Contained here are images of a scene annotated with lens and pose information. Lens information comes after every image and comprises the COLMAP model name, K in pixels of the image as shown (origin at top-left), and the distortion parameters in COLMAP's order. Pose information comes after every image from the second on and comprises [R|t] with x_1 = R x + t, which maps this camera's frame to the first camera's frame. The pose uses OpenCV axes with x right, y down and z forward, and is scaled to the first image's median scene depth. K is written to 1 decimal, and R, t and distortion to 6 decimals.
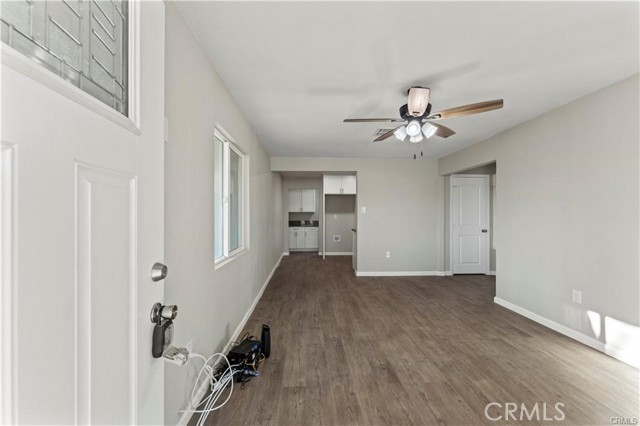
lens RADIAL K [[256.2, 0, 319.8], [0, 256.2, 214.4], [0, 0, 1]] dist [0.000527, 0.000356]
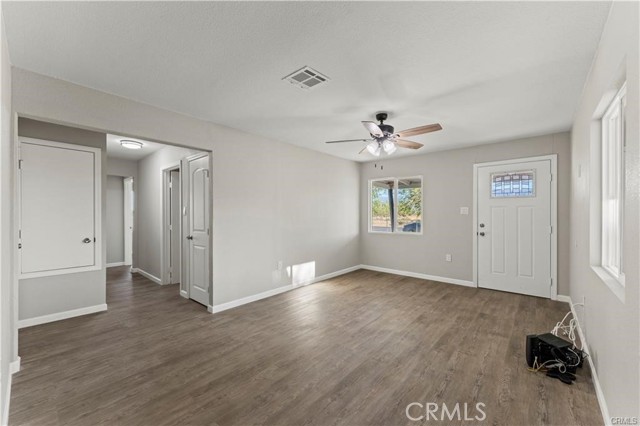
lens RADIAL K [[256.2, 0, 320.6], [0, 256.2, 215.1], [0, 0, 1]] dist [0.000527, 0.000356]
pose [[-0.724629, -0.001887, 0.689136, -0.251748], [-0.001527, 0.999998, 0.001132, 0.008430], [-0.689137, -0.000233, -0.724631, 1.881302]]
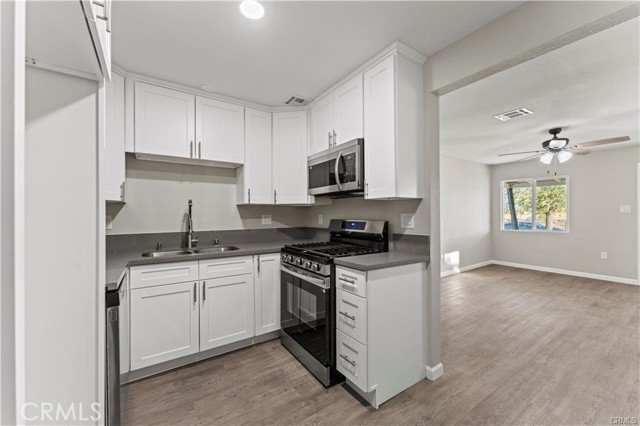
lens RADIAL K [[256.2, 0, 320.2], [0, 256.2, 211.9], [0, 0, 1]] dist [0.000527, 0.000356]
pose [[-0.526647, 0.007310, 0.850052, -0.159509], [0.001047, 0.999968, -0.007951, 0.009725], [-0.850083, -0.003298, -0.526638, 2.620624]]
